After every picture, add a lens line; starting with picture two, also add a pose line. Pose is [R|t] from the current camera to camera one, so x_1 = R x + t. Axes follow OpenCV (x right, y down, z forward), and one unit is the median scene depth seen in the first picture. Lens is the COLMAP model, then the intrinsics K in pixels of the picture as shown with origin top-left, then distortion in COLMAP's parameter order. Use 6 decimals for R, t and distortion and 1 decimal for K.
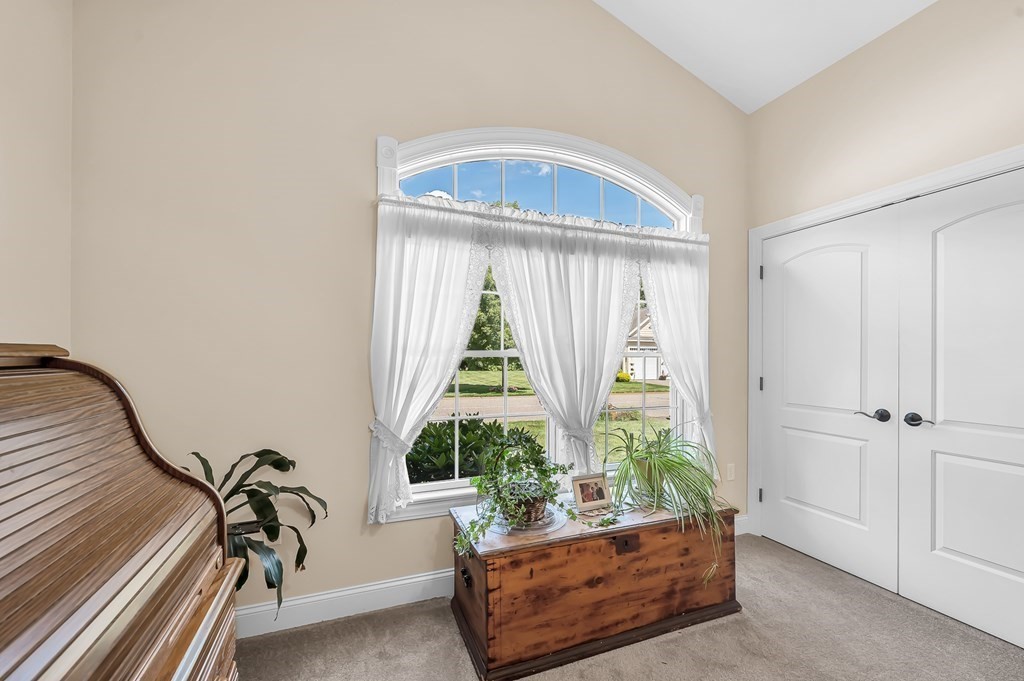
lens RADIAL K [[413.3, 0, 513.0], [0, 413.3, 350.6], [0, 0, 1]] dist [0.000002, -0.000462]
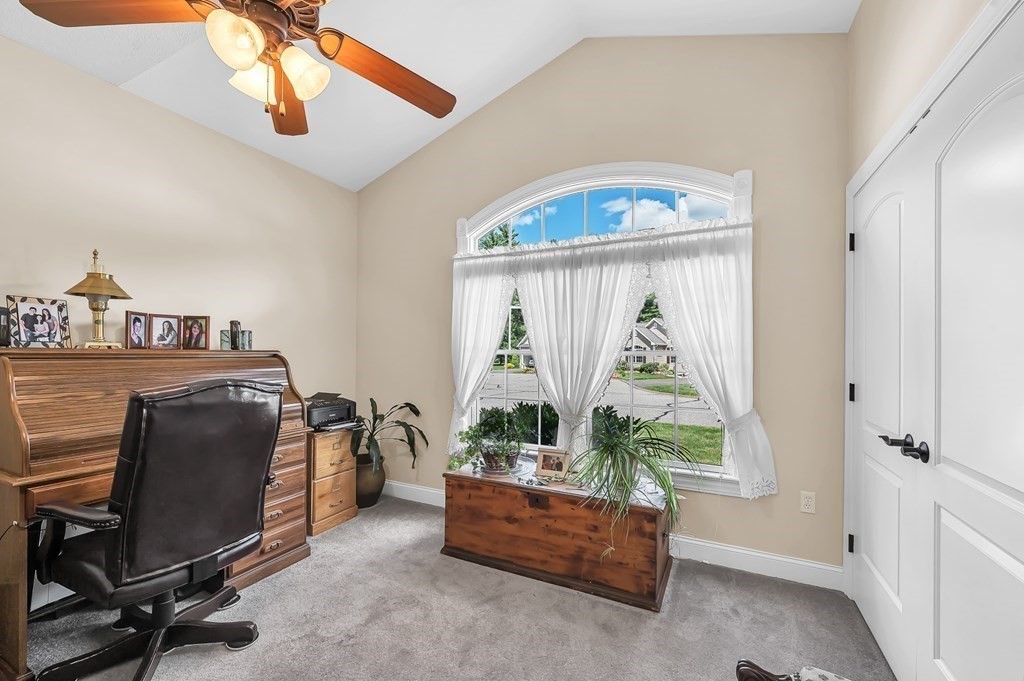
lens RADIAL K [[413.3, 0, 508.7], [0, 413.3, 339.3], [0, 0, 1]] dist [0.000002, -0.000462]
pose [[0.664423, -0.024989, -0.746939, 1.030156], [0.008308, 0.999626, -0.026052, -0.000072], [0.747311, 0.011104, 0.664382, 0.068079]]
